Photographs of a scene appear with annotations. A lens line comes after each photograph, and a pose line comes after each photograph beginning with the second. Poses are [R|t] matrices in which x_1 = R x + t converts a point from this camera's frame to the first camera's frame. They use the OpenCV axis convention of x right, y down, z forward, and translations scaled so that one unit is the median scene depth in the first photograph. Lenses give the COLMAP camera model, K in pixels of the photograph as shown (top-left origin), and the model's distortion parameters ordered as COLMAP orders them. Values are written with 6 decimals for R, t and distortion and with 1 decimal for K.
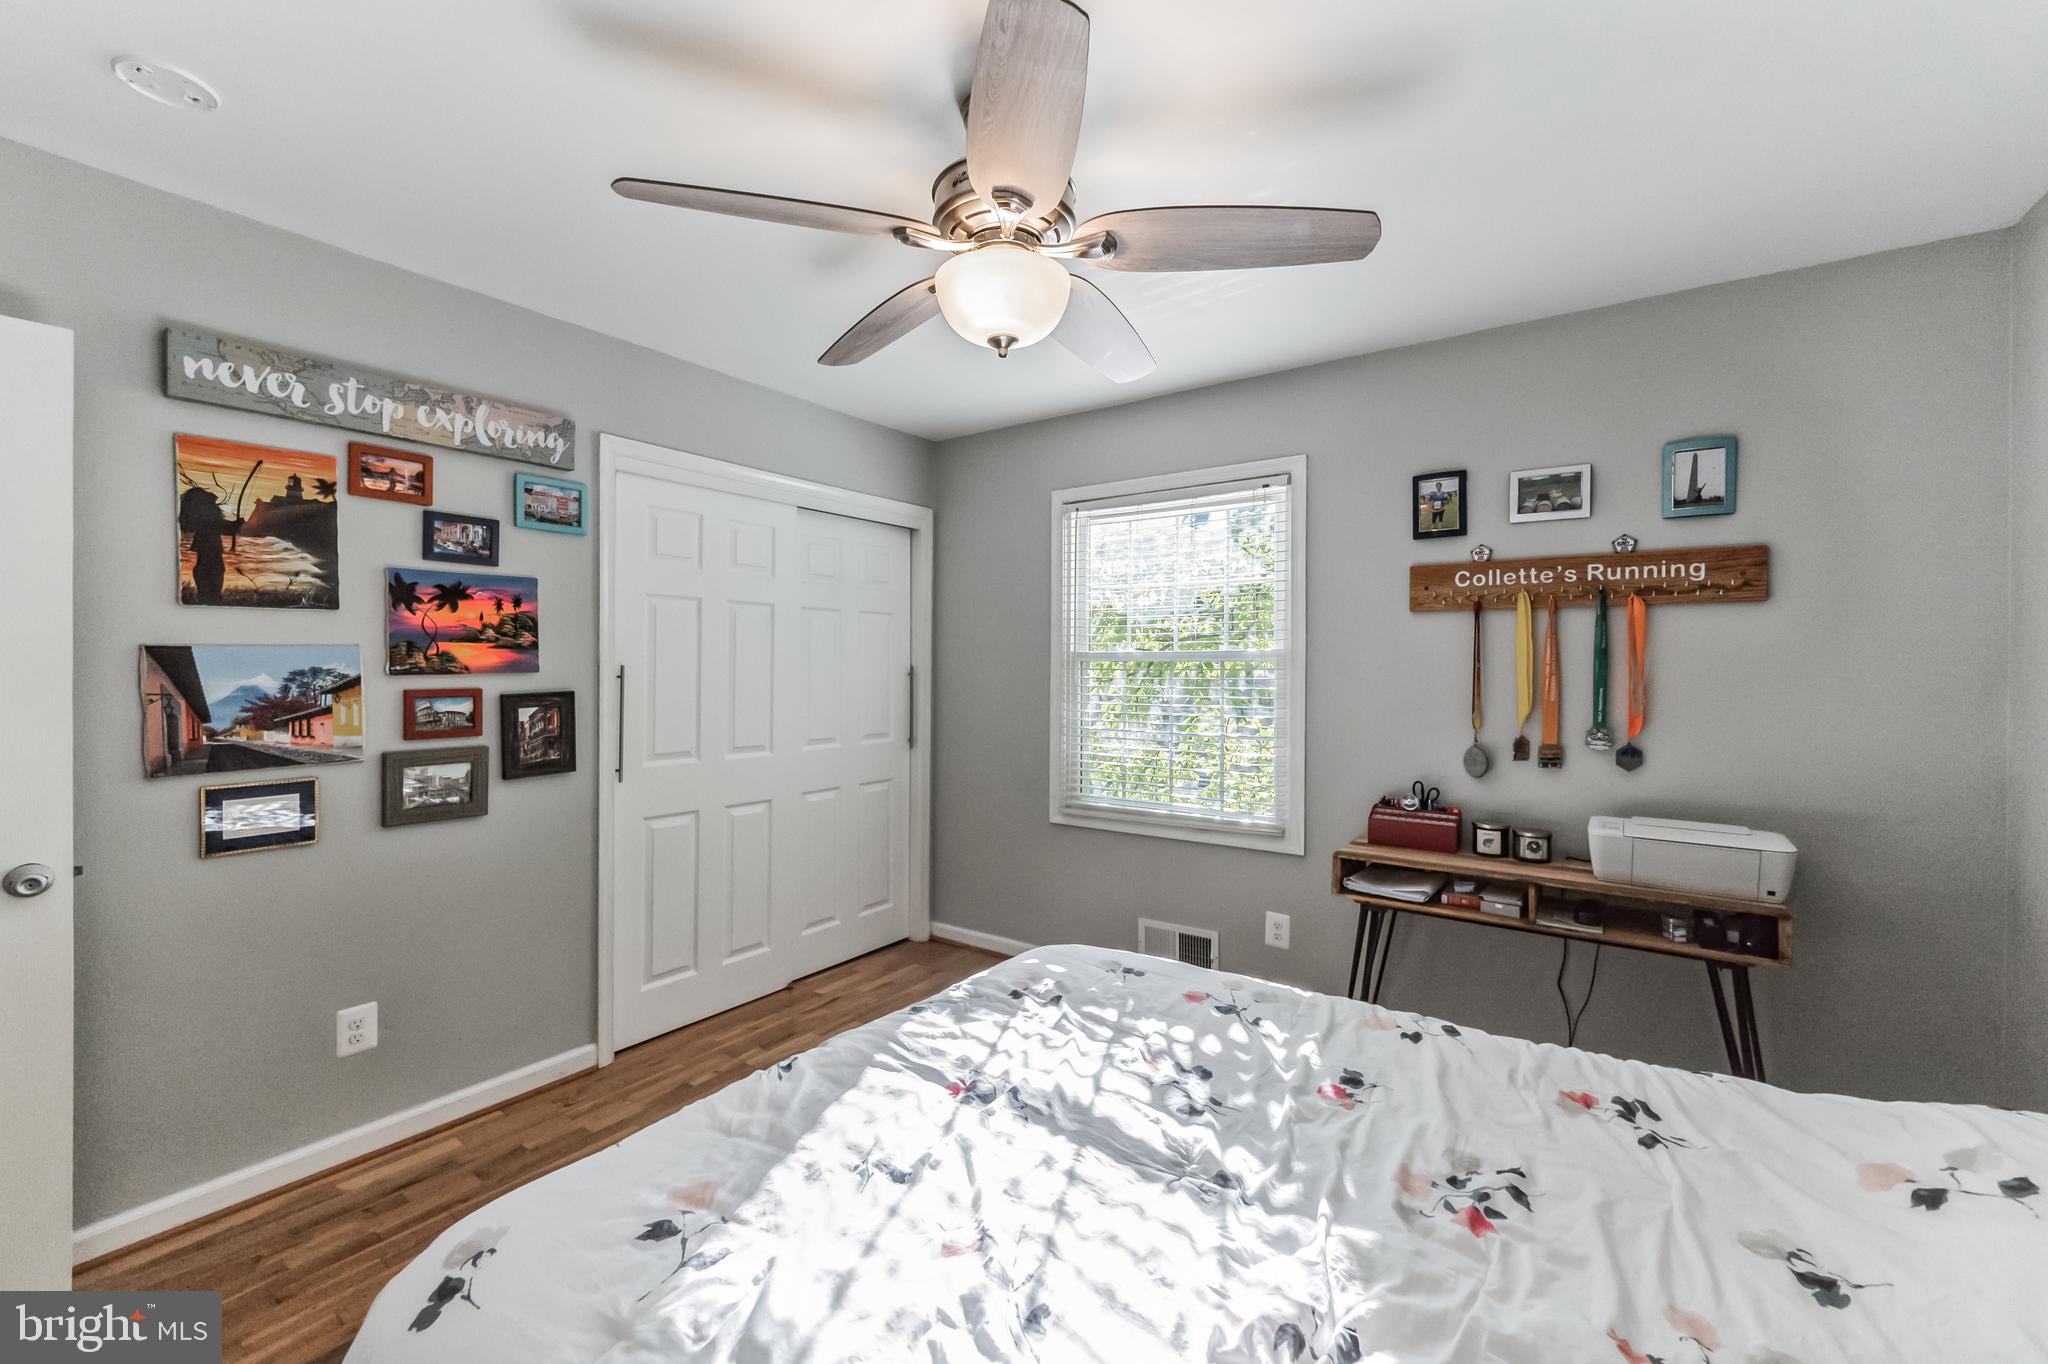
lens RADIAL K [[836.4, 0, 1019.2], [0, 836.4, 660.4], [0, 0, 1]] dist [-0.001703, -0.000109]
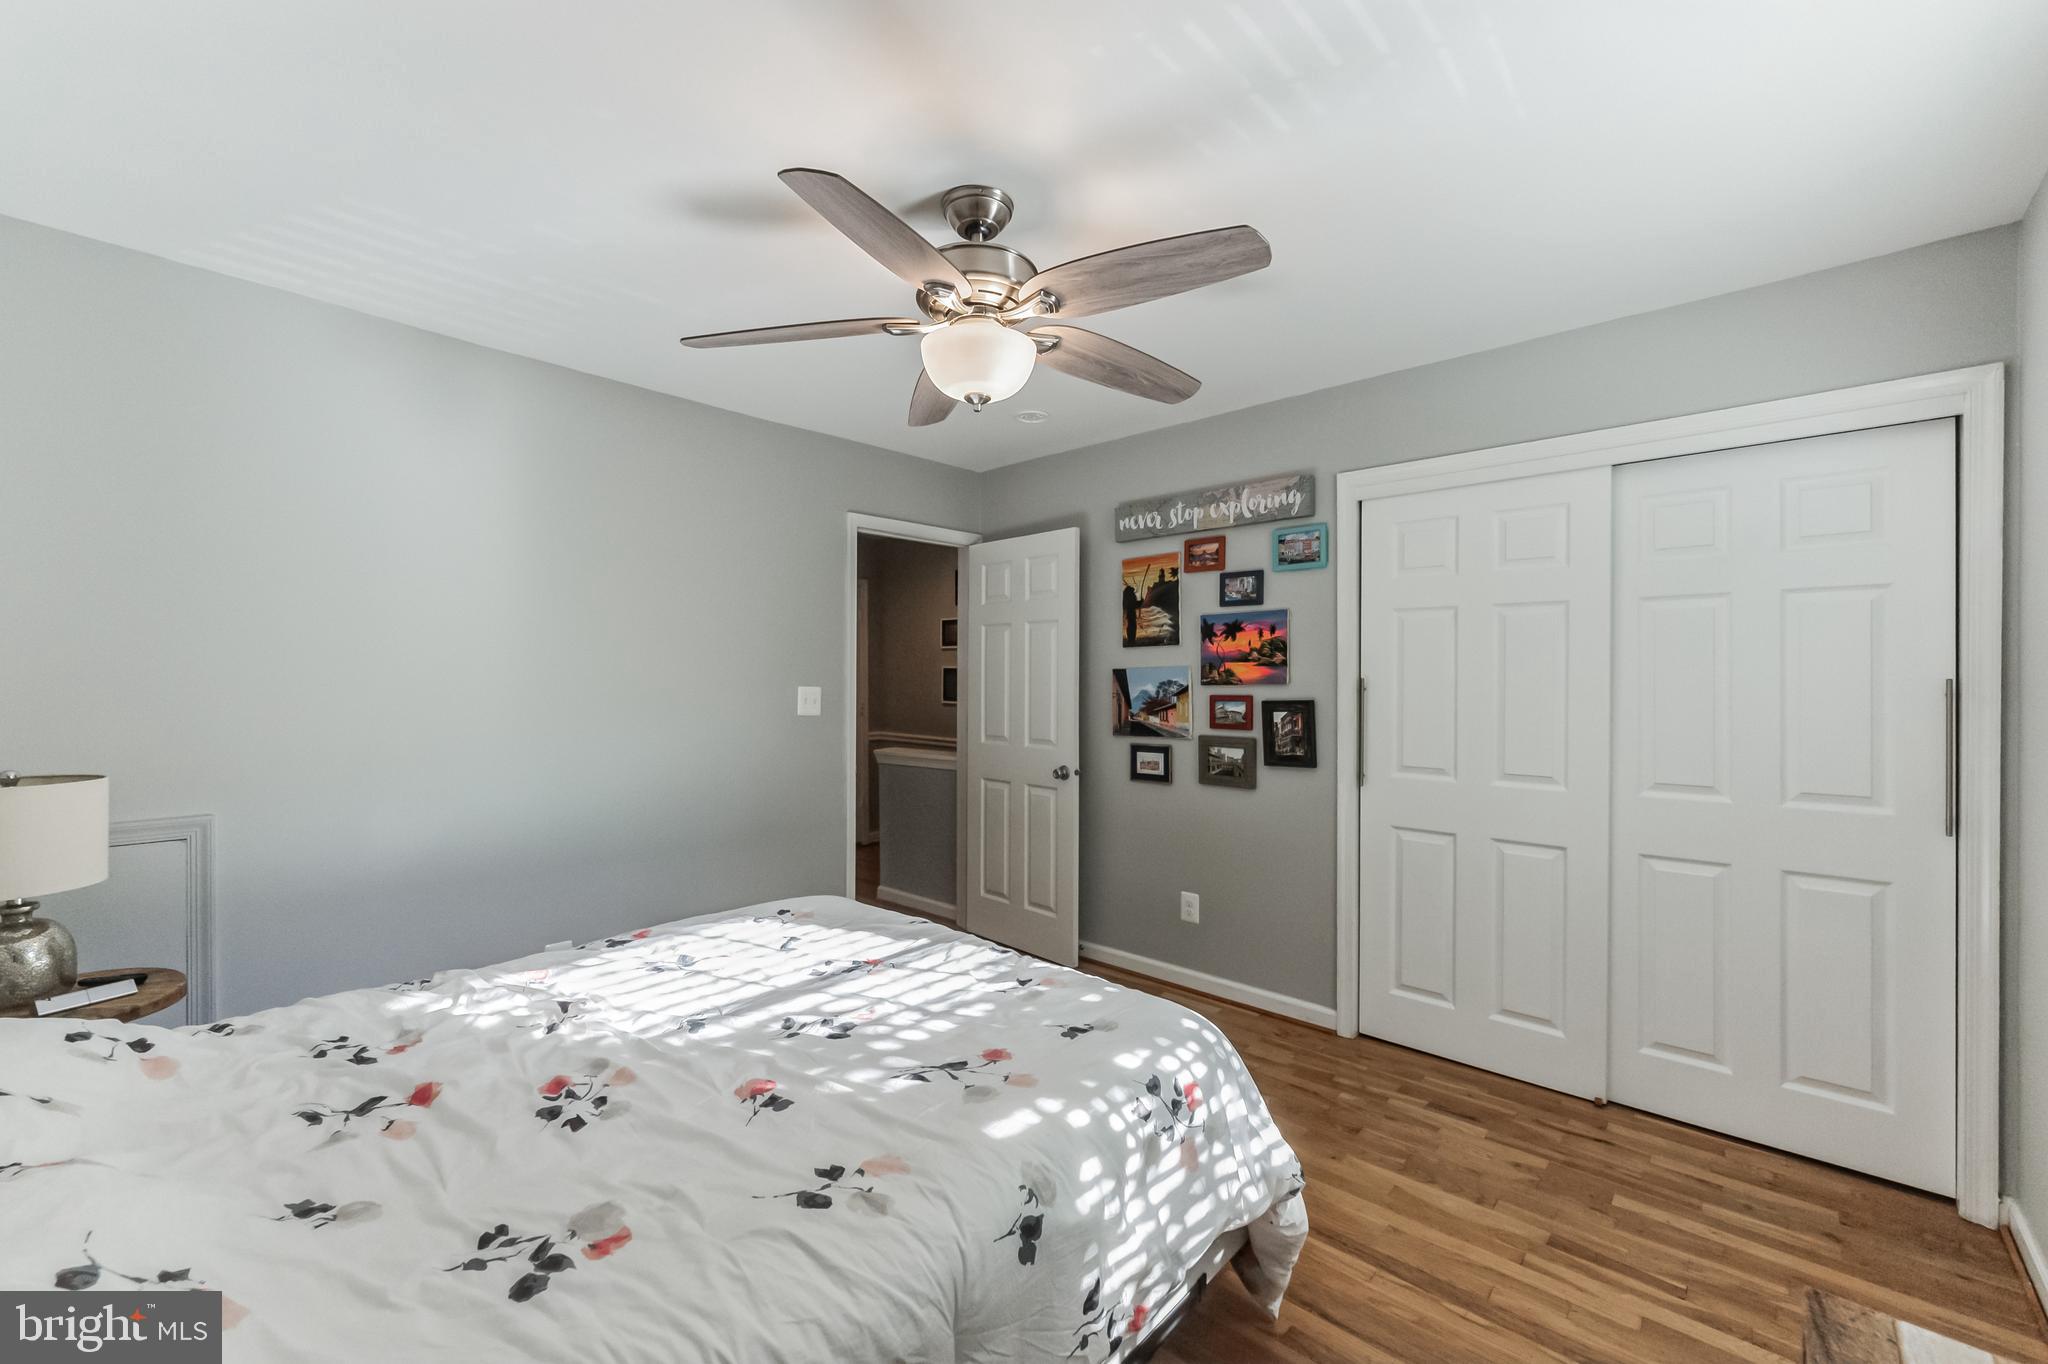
lens RADIAL K [[831.8, 0, 1024.1], [0, 831.8, 673.3], [0, 0, 1]] dist [-0.000089, -0.000444]
pose [[-0.126129, -0.012691, -0.991933, 0.795253], [0.002072, 0.999913, -0.013057, 0.015050], [0.992012, -0.003702, -0.126091, 0.852241]]
